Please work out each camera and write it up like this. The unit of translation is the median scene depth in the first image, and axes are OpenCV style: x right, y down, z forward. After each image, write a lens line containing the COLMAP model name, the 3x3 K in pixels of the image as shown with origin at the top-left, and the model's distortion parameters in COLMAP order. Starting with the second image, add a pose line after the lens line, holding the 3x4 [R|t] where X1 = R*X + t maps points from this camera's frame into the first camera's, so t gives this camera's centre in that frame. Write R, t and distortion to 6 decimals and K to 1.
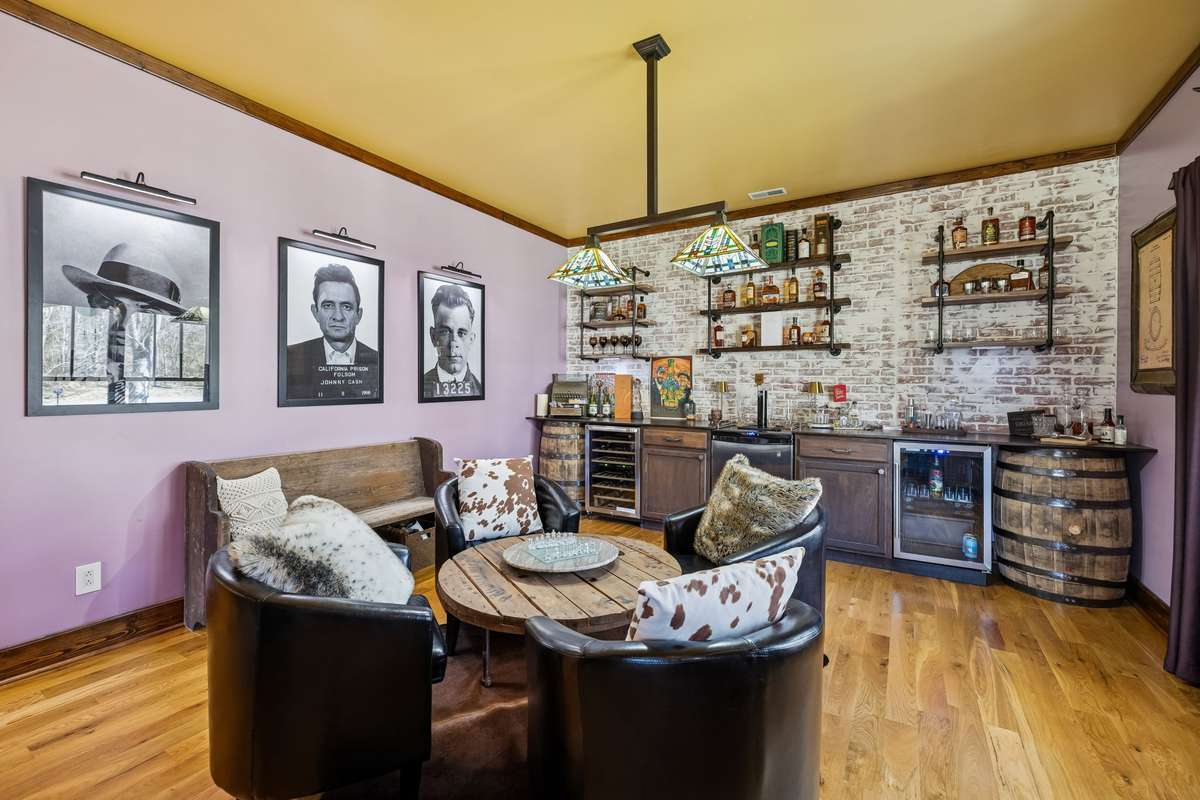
lens RADIAL K [[530.6, 0, 585.1], [0, 530.6, 382.5], [0, 0, 1]] dist [-0.002593, 0.000897]
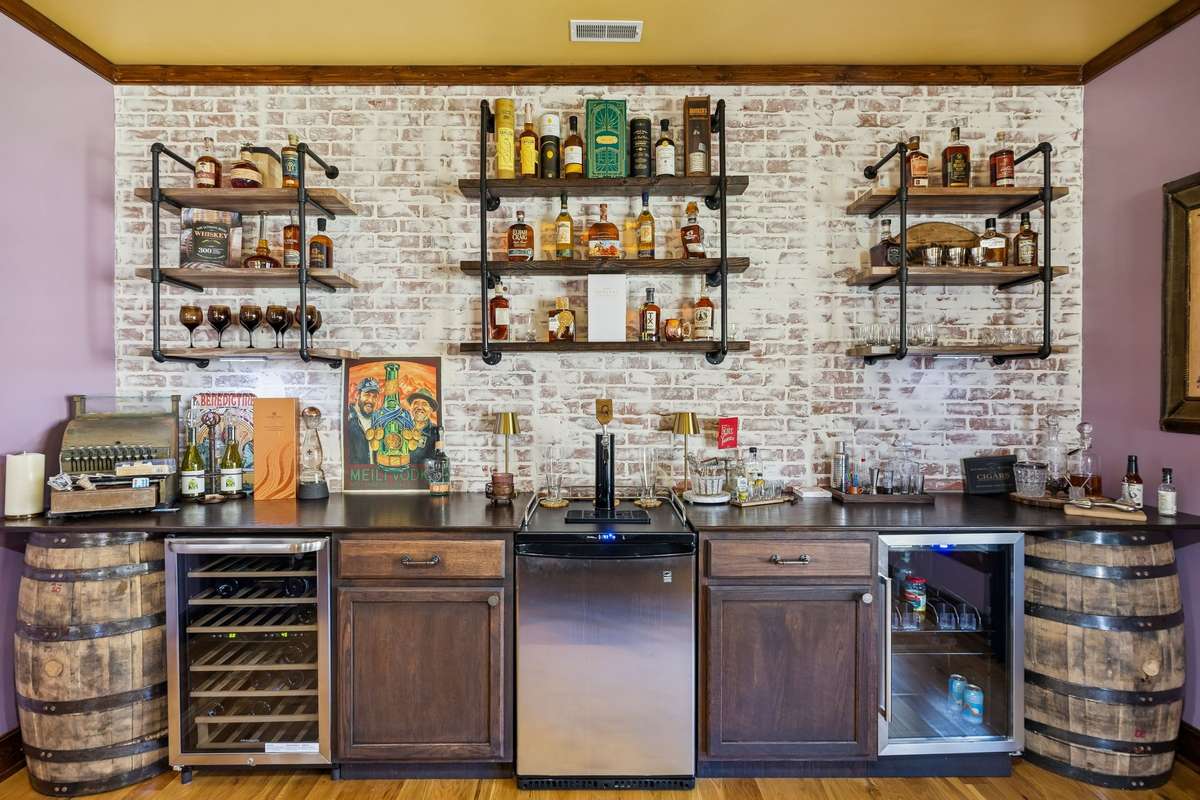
lens RADIAL K [[608.3, 0, 597.0], [0, 608.3, 397.0], [0, 0, 1]] dist [-0.005353, 0.002617]
pose [[0.836474, -0.013989, 0.547827, 0.024050], [0.003607, 0.999793, 0.020022, -0.028646], [-0.547994, -0.014772, 0.836352, 0.530099]]
